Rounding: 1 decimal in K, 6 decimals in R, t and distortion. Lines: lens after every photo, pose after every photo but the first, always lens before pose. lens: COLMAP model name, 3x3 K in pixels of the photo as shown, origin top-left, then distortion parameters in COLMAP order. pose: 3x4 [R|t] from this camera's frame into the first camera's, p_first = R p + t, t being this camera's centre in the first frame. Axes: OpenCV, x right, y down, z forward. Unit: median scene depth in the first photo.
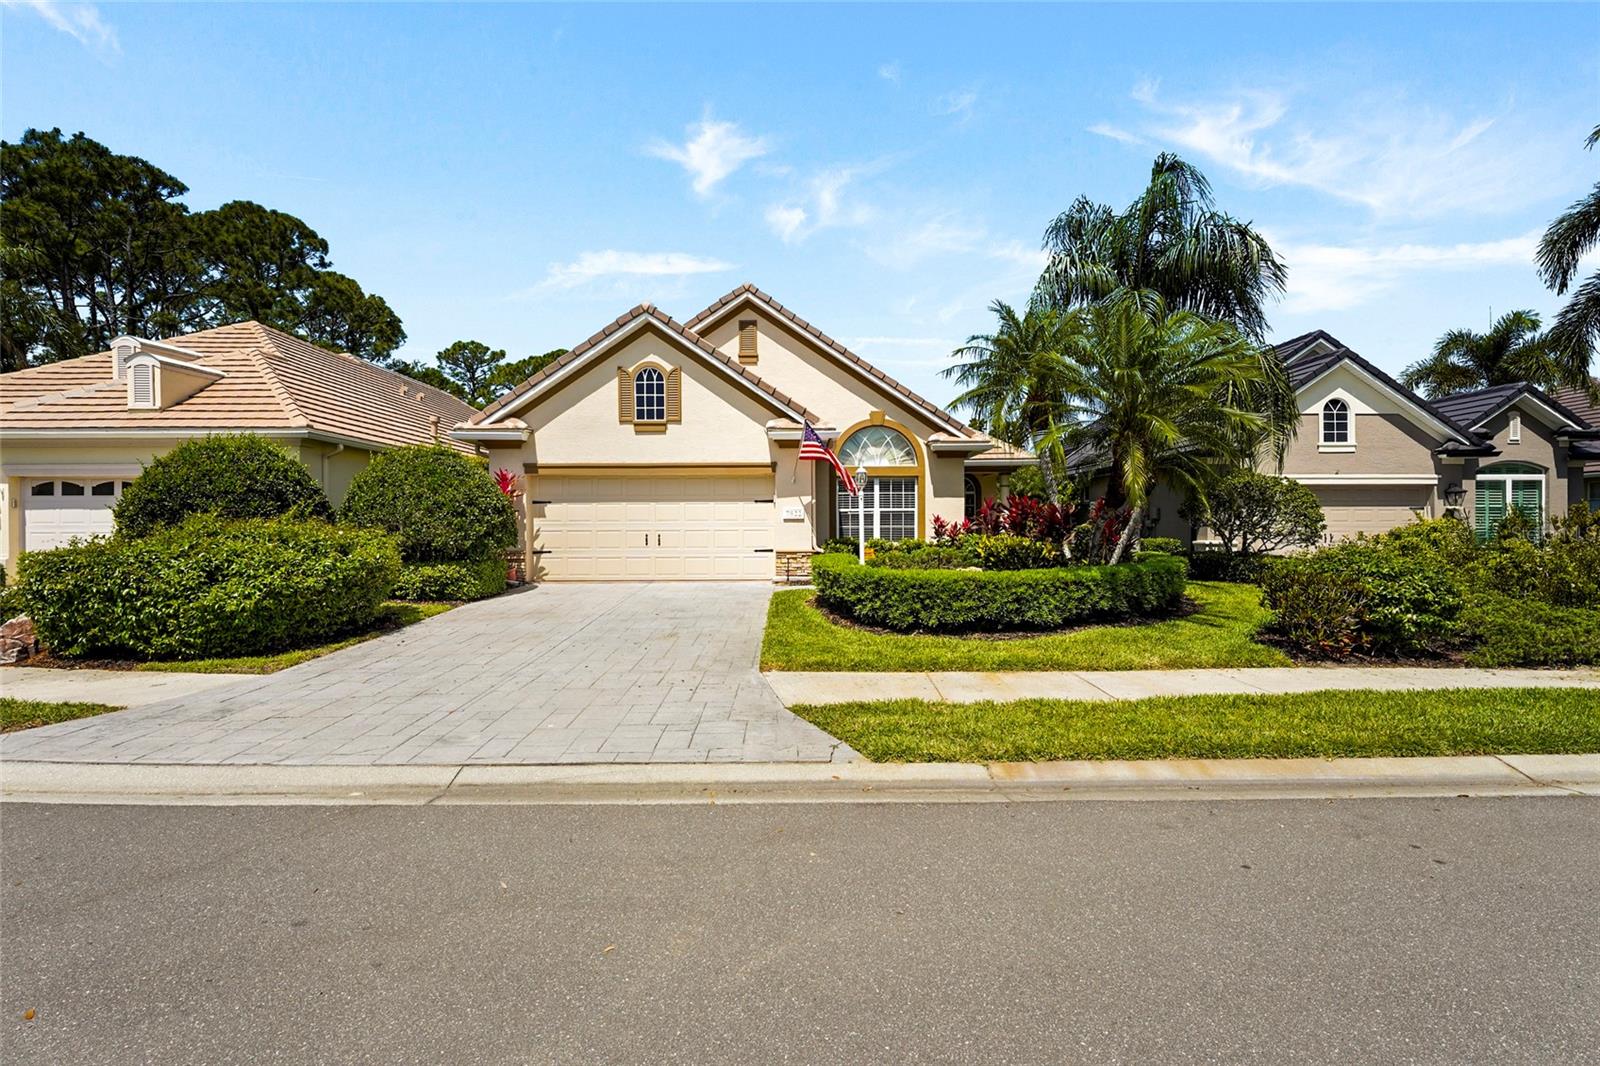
lens RADIAL K [[728.2, 0, 800.0], [0, 728.2, 533.0], [0, 0, 1]] dist [-0.000667, 0.000020]
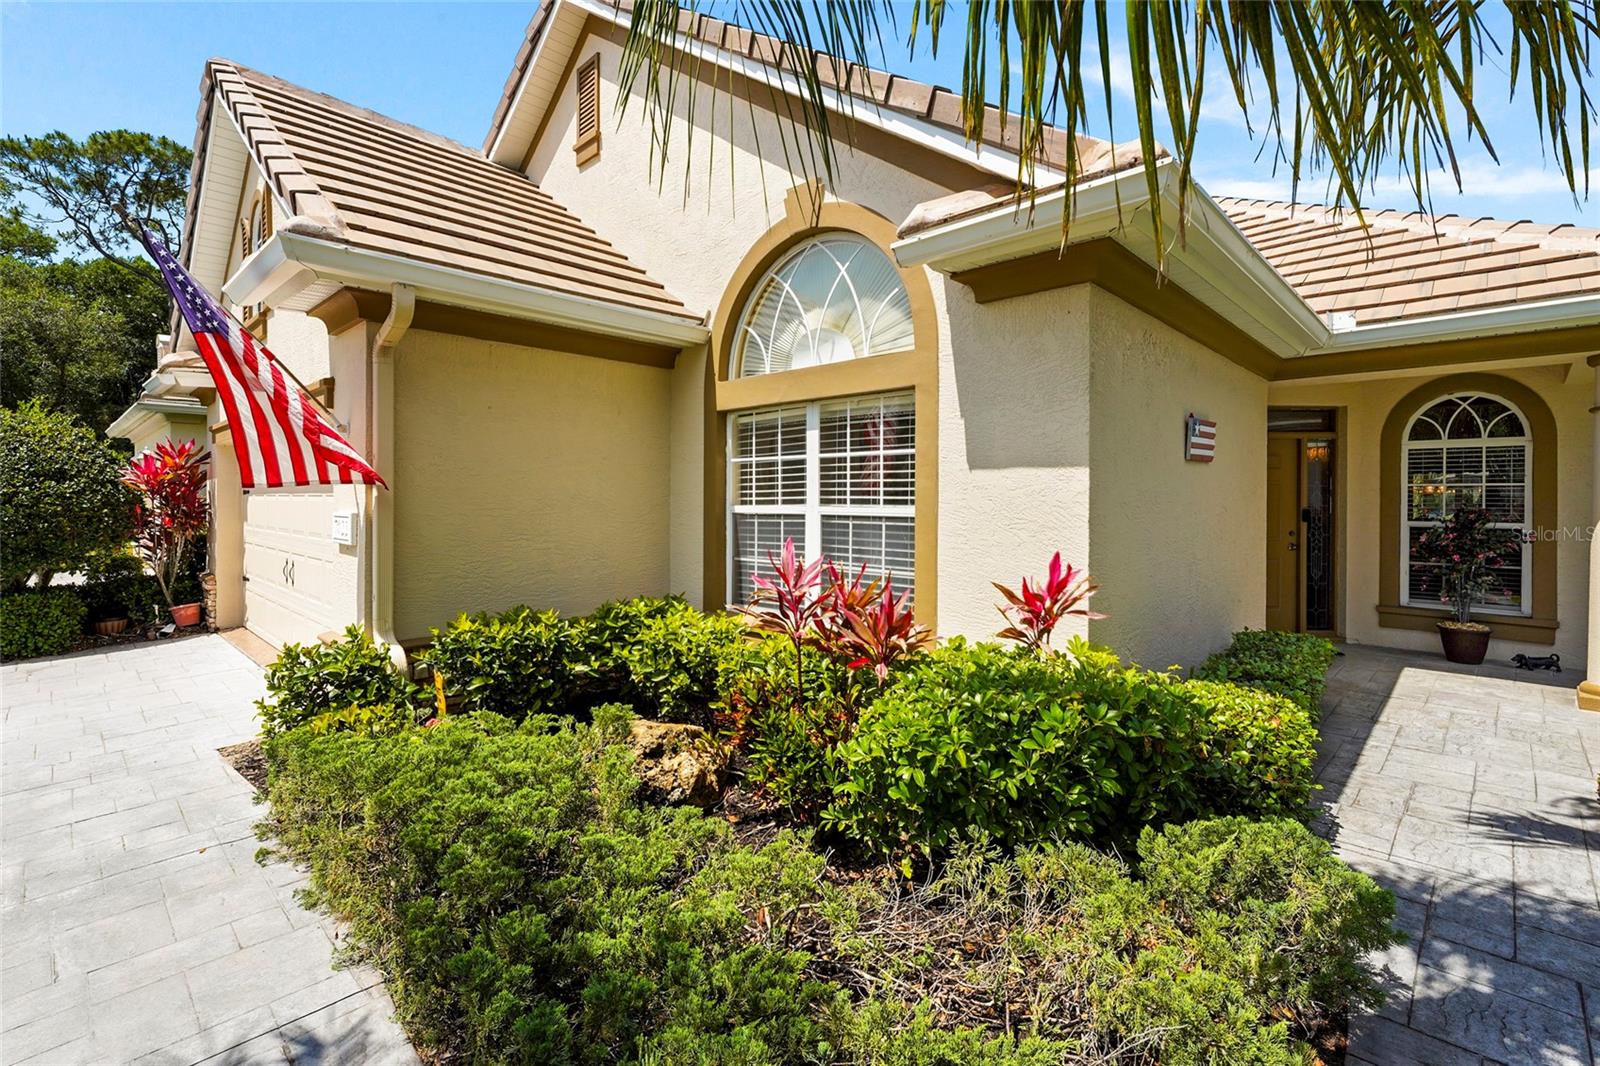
lens RADIAL K [[723.9, 0, 800.1], [0, 723.9, 496.9], [0, 0, 1]] dist [0.000106, 0.000101]
pose [[0.716459, 0.003846, -0.697619, 0.361132], [-0.014783, 0.999844, -0.009670, -0.039199], [0.697473, 0.017241, 0.716404, 0.893330]]
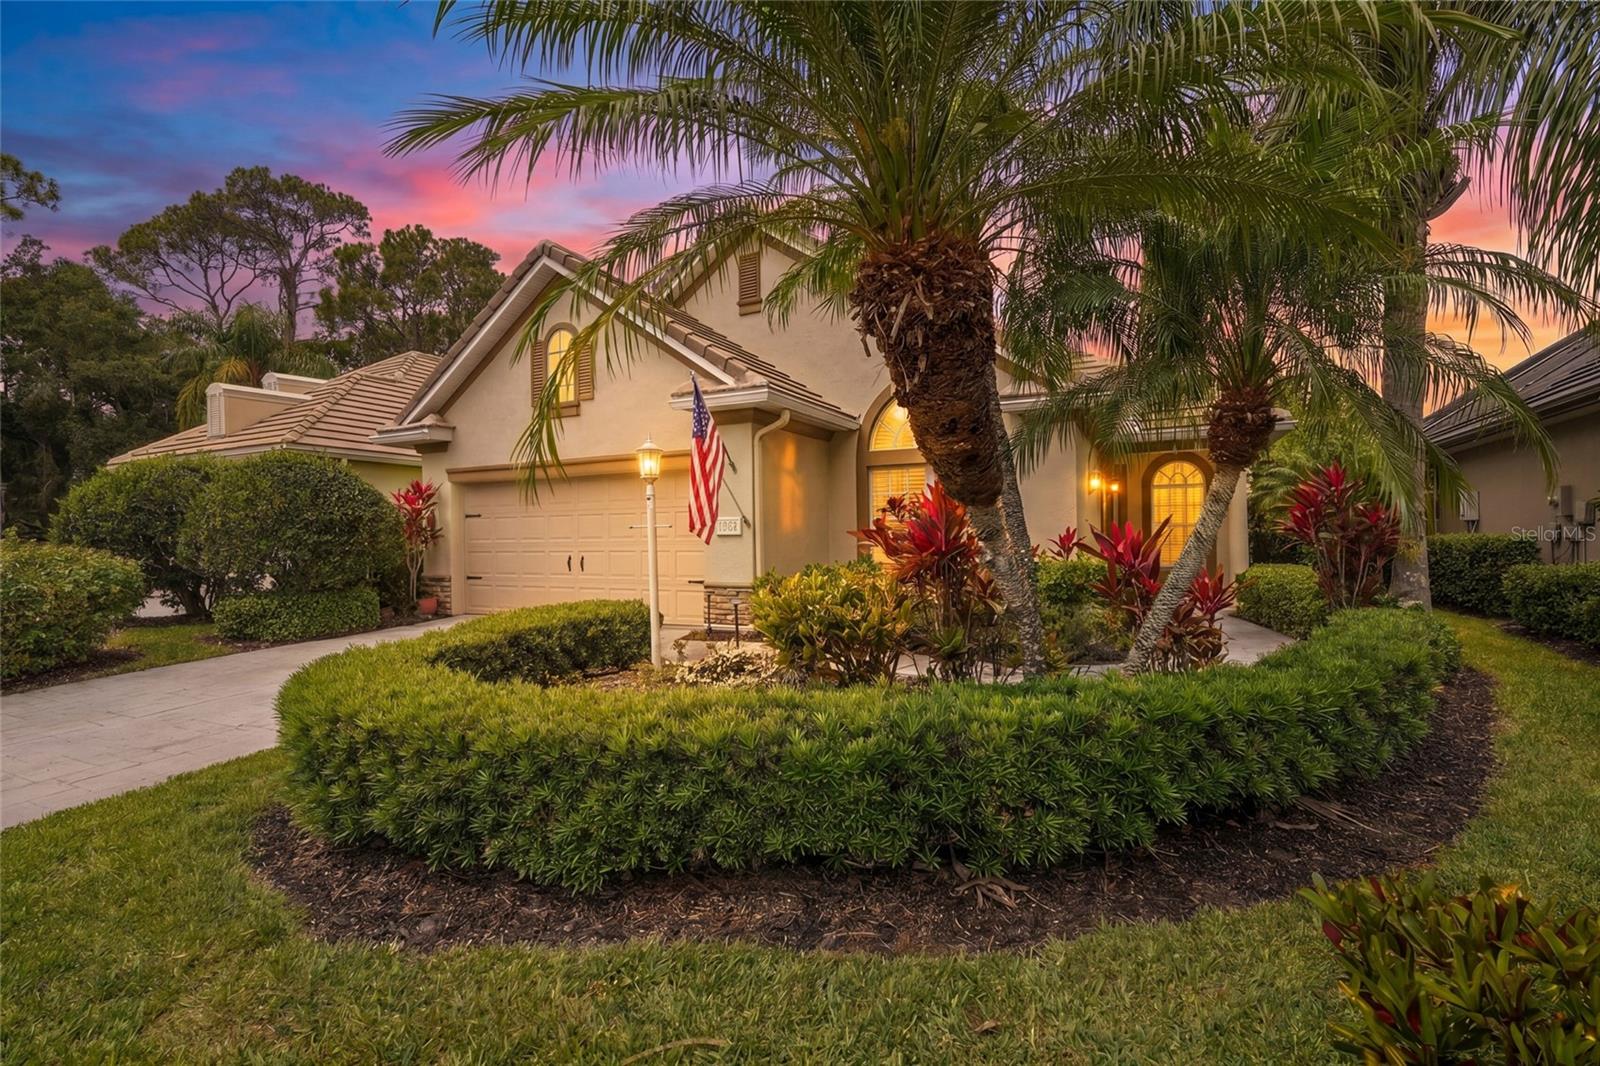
lens RADIAL K [[728.2, 0, 800.0], [0, 728.2, 533.0], [0, 0, 1]] dist [-0.000667, 0.000020]
pose [[0.891720, -0.011417, -0.452444, 0.334304], [0.007433, 0.999916, -0.010584, -0.011546], [0.452527, 0.006075, 0.891730, 0.445794]]
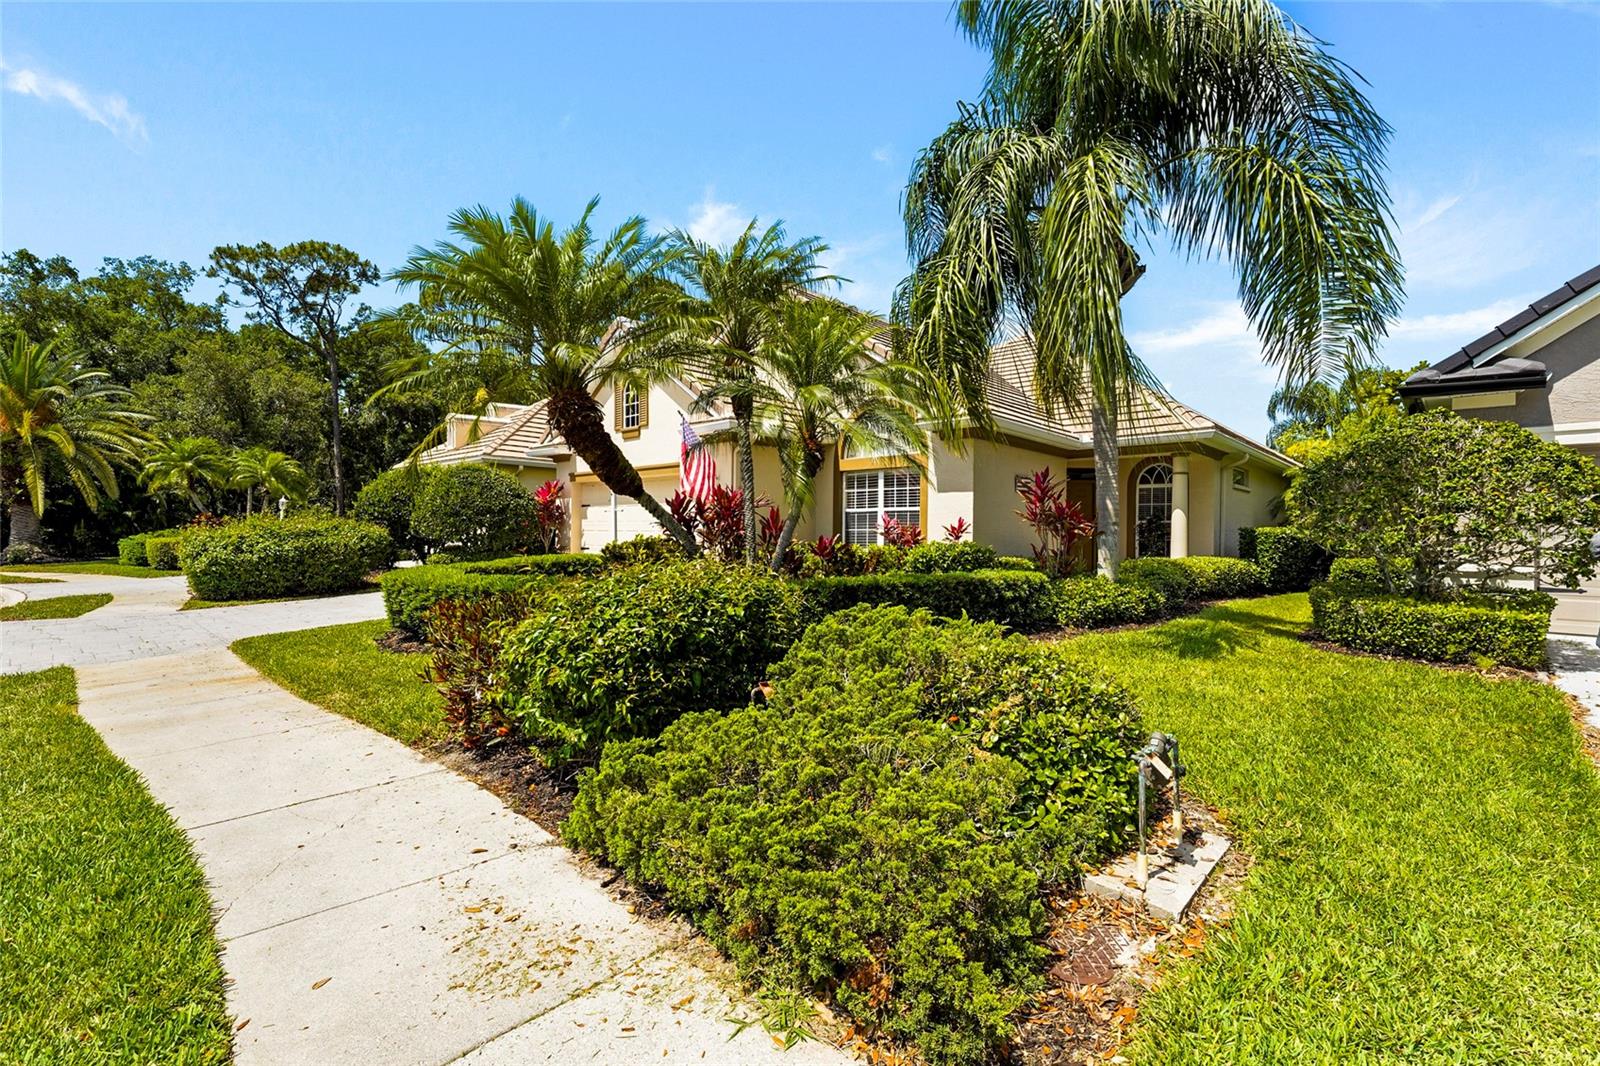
lens RADIAL K [[728.2, 0, 800.0], [0, 728.2, 533.0], [0, 0, 1]] dist [-0.000667, 0.000020]
pose [[0.731184, 0.008000, -0.682133, 0.691510], [-0.019971, 0.999754, -0.009683, 0.005788], [0.681888, 0.020703, 0.731164, 0.383898]]
